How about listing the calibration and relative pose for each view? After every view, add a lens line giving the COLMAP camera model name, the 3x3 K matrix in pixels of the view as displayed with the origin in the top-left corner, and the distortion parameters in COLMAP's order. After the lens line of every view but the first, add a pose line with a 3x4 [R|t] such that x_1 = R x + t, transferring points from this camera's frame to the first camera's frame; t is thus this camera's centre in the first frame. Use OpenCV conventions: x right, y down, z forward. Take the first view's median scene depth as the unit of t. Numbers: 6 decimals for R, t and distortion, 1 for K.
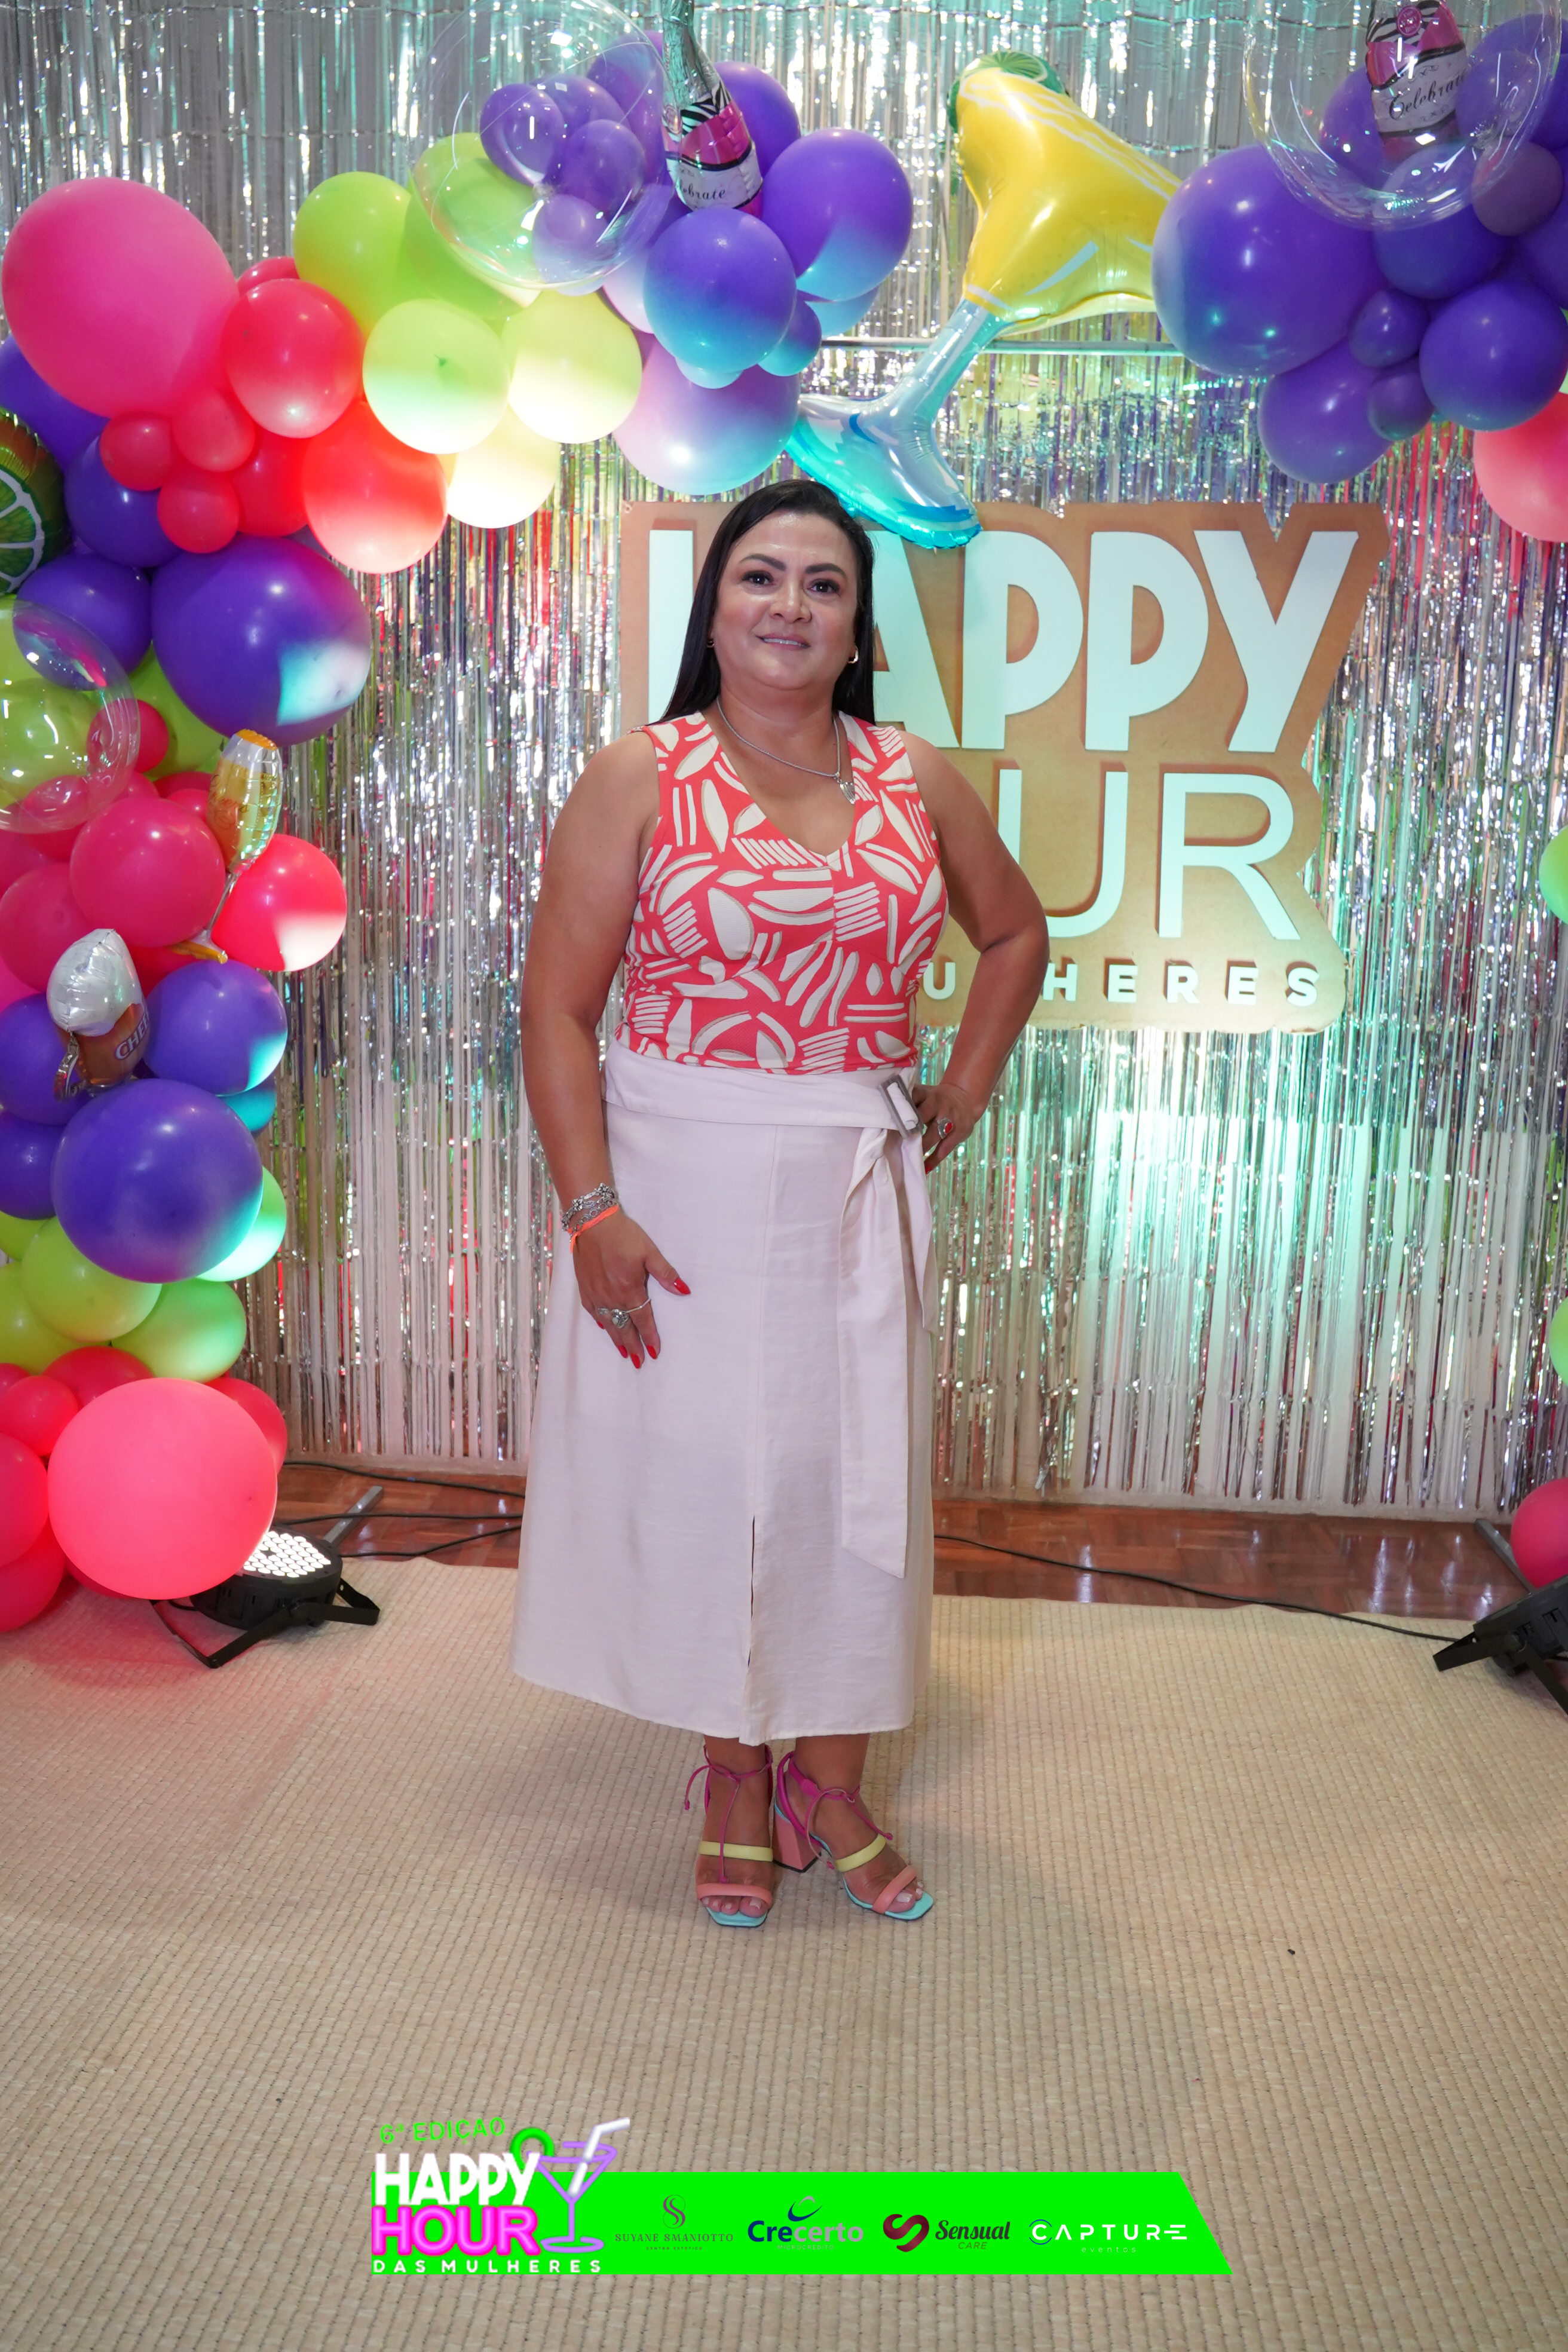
lens RADIAL K [[1807.0, 0, 791.9], [0, 1807.0, 1181.0], [0, 0, 1]] dist [-0.104703, 0.085159]
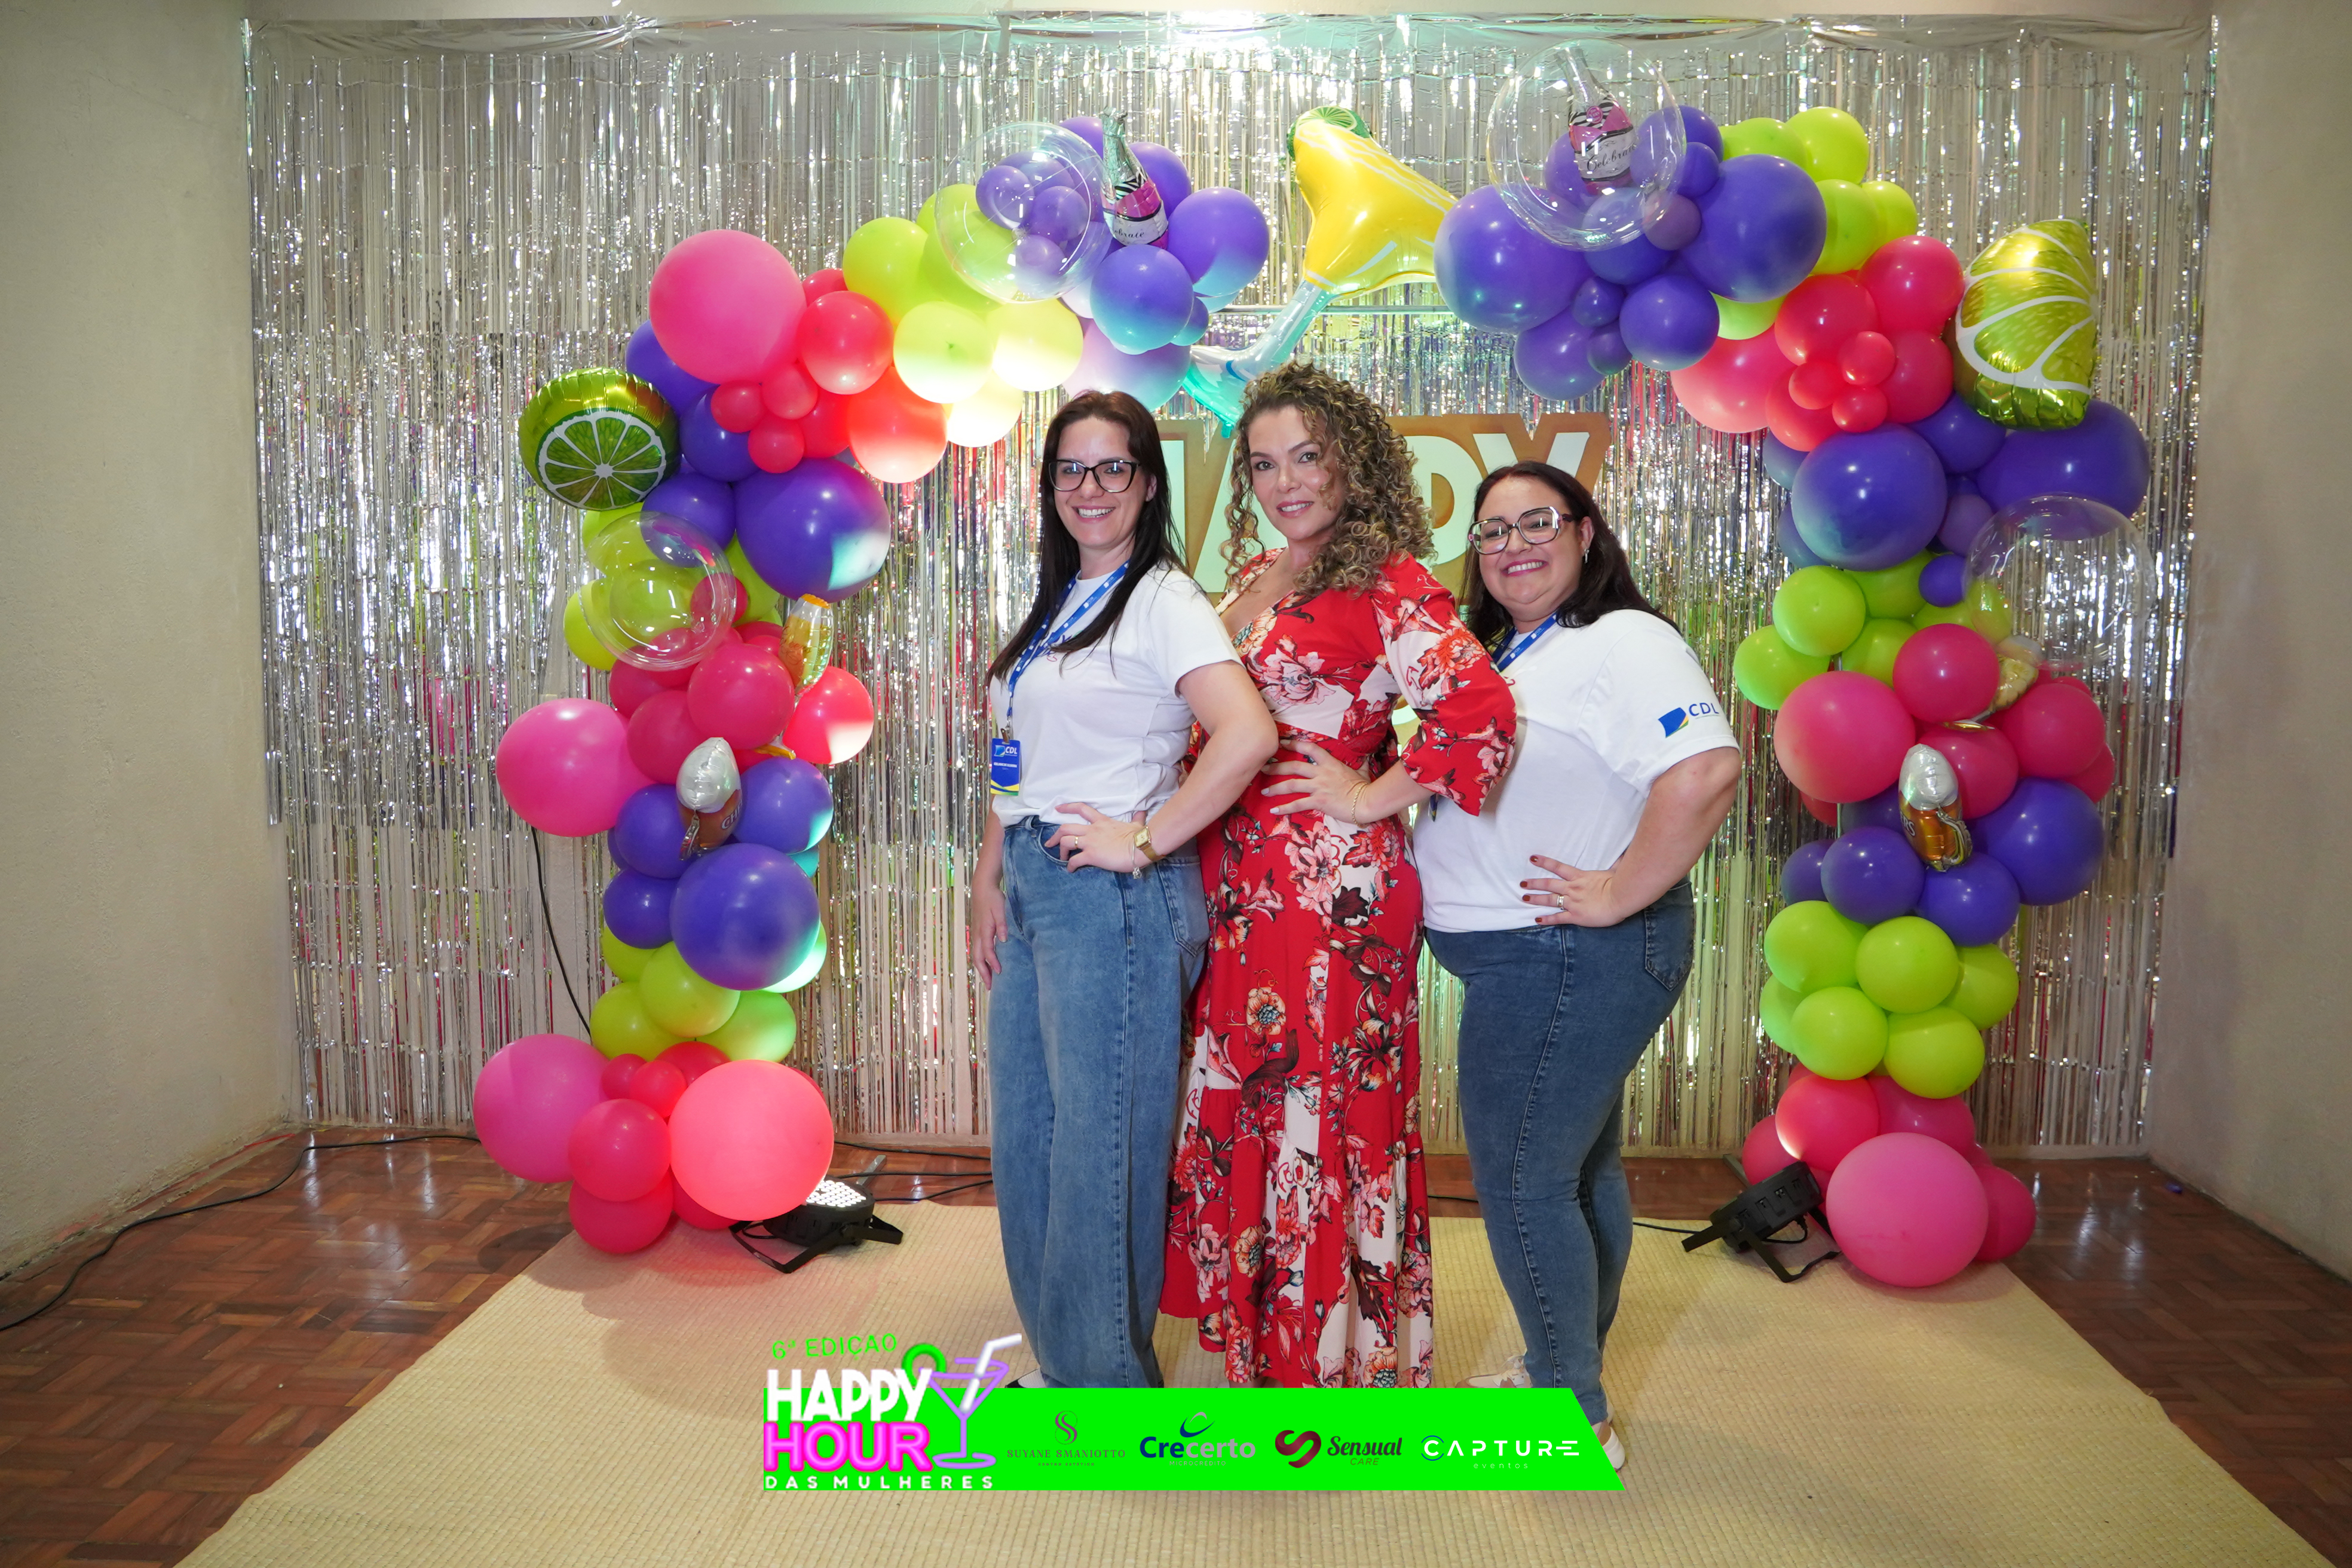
lens RADIAL K [[1748.8, 0, 1171.5], [0, 1748.8, 795.5], [0, 0, 1]] dist [-0.118890, 0.081345]
pose [[0.999546, -0.026140, 0.014967, -0.040819], [0.027356, 0.995762, -0.087808, 0.033054], [-0.012609, 0.088178, 0.996025, -0.347321]]
